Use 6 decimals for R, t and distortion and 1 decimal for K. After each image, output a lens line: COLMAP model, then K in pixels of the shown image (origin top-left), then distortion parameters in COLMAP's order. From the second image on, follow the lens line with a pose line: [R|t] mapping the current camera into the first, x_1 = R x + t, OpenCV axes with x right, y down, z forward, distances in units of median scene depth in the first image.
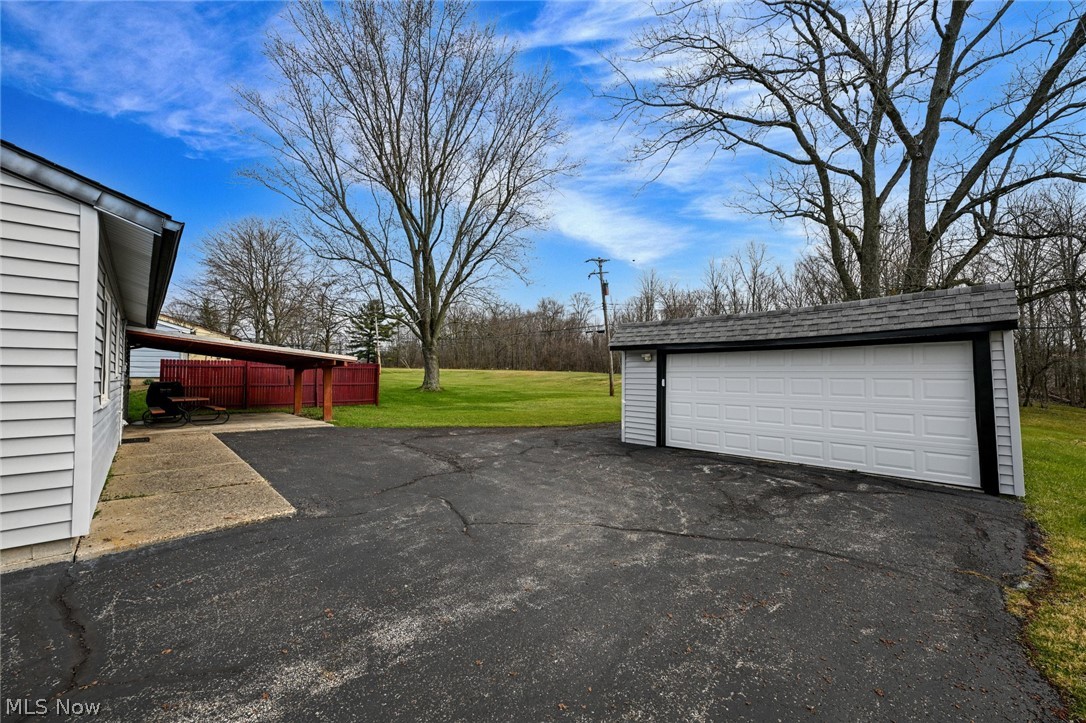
lens RADIAL K [[429.2, 0, 550.5], [0, 429.2, 356.5], [0, 0, 1]] dist [-0.000577, 0.000264]
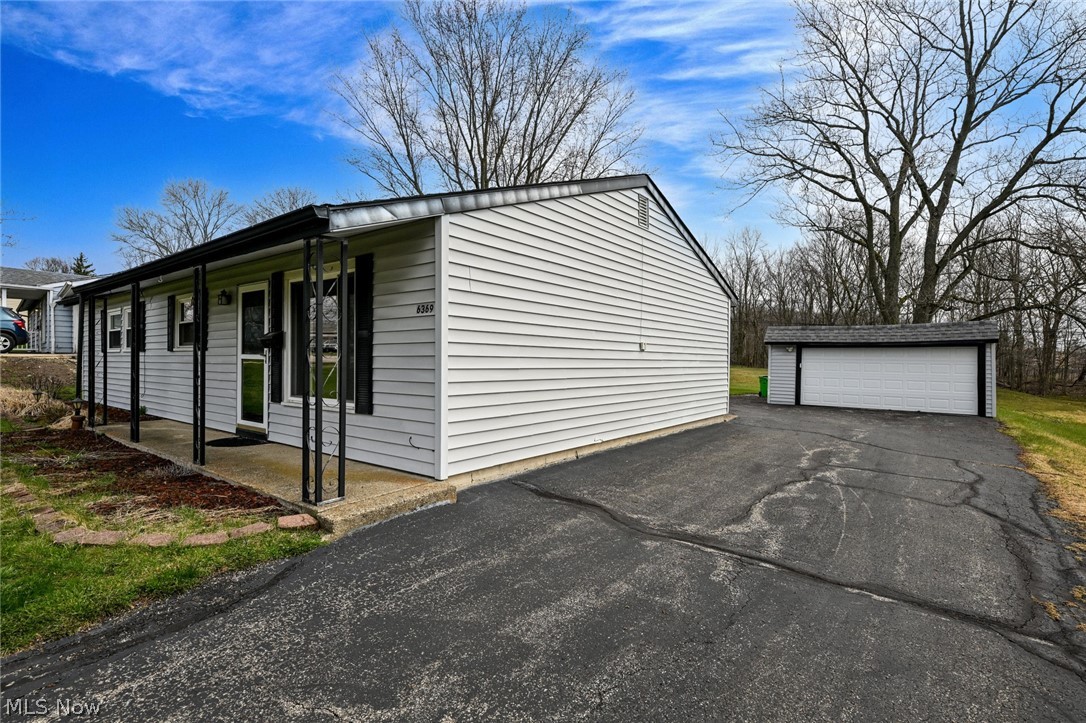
lens RADIAL K [[527.6, 0, 545.5], [0, 527.6, 360.0], [0, 0, 1]] dist [-0.001572, -0.000461]
pose [[0.987372, 0.012862, 0.157893, -0.951943], [-0.019898, 0.998874, 0.043062, -0.025216], [-0.157162, -0.045660, 0.986517, -0.765823]]
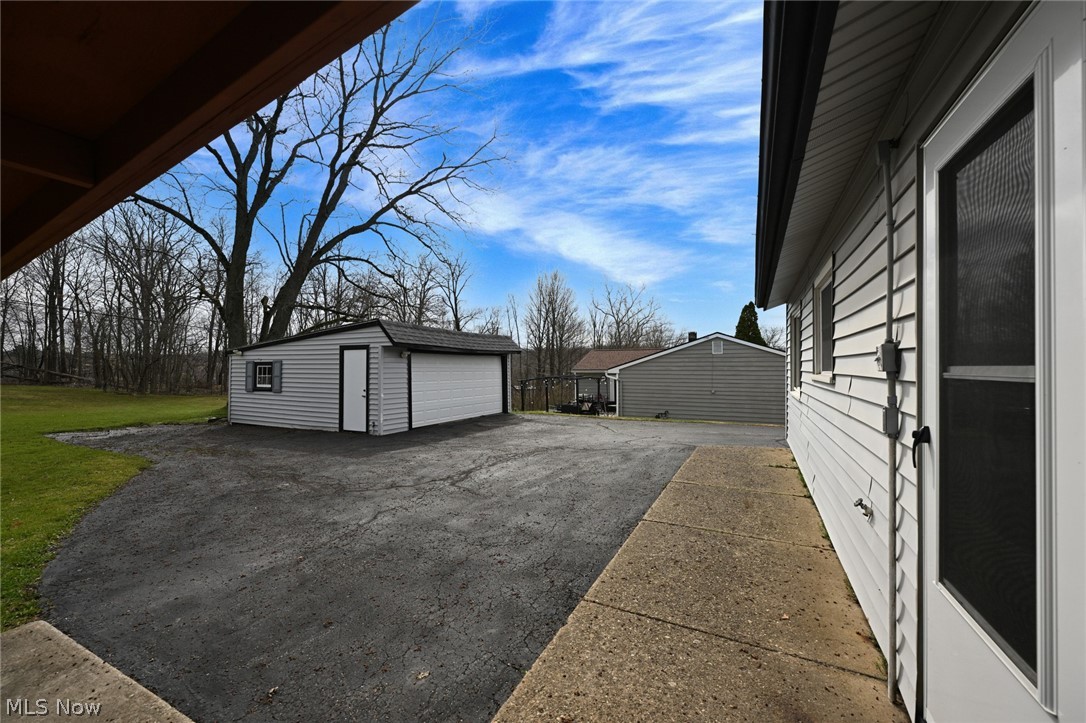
lens RADIAL K [[429.2, 0, 545.1], [0, 429.2, 365.1], [0, 0, 1]] dist [-0.000577, 0.000264]
pose [[-0.348192, 0.008522, 0.937384, -0.931154], [-0.037546, 0.999030, -0.023028, 0.041594], [-0.936671, -0.043213, -0.347535, 1.014710]]
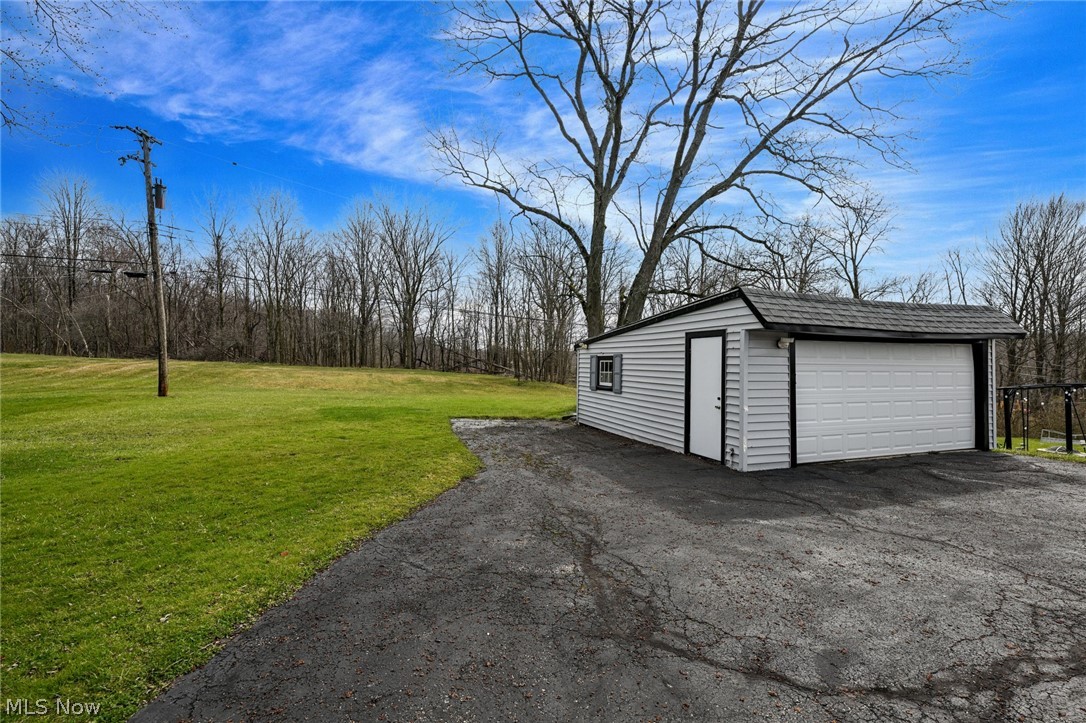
lens RADIAL K [[471.0, 0, 539.8], [0, 471.0, 359.4], [0, 0, 1]] dist [0.001703, -0.000052]
pose [[0.416996, 0.008847, 0.908865, -0.611311], [-0.044925, 0.998931, 0.010888, 0.037491], [-0.907798, -0.045371, 0.416947, 1.009210]]
